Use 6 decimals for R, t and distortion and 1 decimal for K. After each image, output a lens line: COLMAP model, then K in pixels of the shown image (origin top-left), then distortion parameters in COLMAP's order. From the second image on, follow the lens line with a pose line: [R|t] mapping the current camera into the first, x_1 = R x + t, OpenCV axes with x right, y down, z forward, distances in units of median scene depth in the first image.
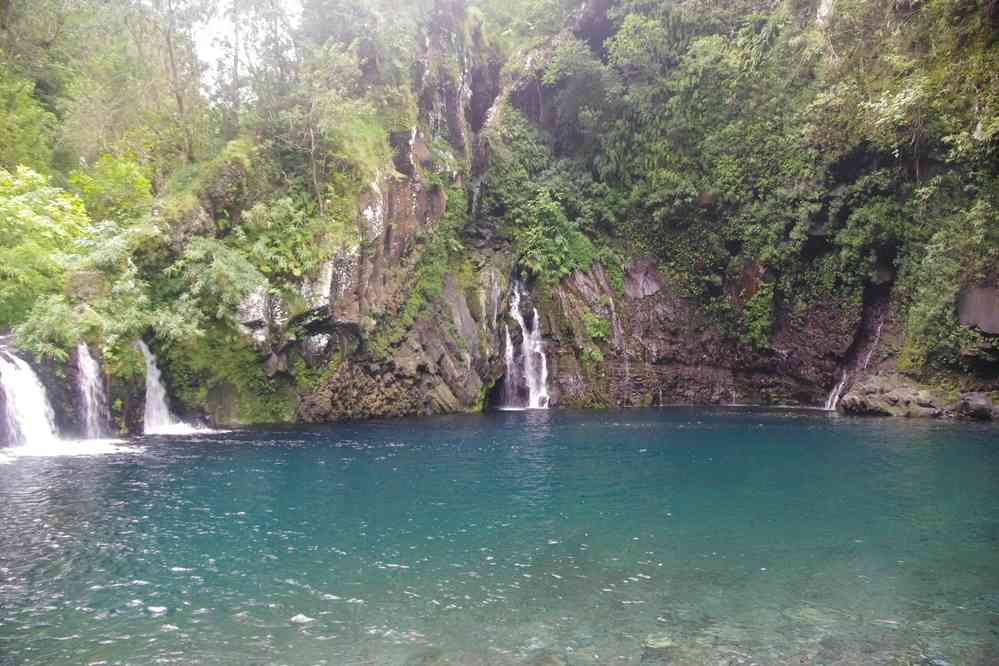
lens RADIAL K [[802.5, 0, 499.5], [0, 802.5, 333.0], [0, 0, 1]] dist [-0.135413, 0.000889]
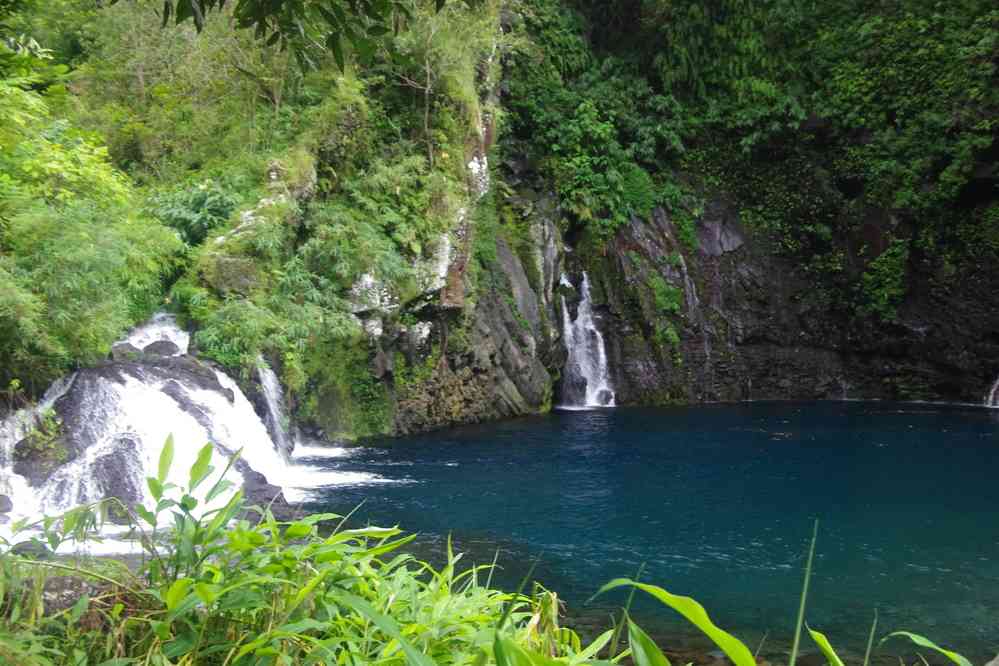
lens RADIAL K [[1336.5, 0, 499.5], [0, 1336.5, 333.0], [0, 0, 1]] dist [0.186243, 0.046592]
pose [[0.985894, -0.005582, 0.167276, -0.246191], [-0.003043, 0.998681, 0.051260, -0.037148], [-0.167341, -0.051046, 0.984577, -0.208381]]
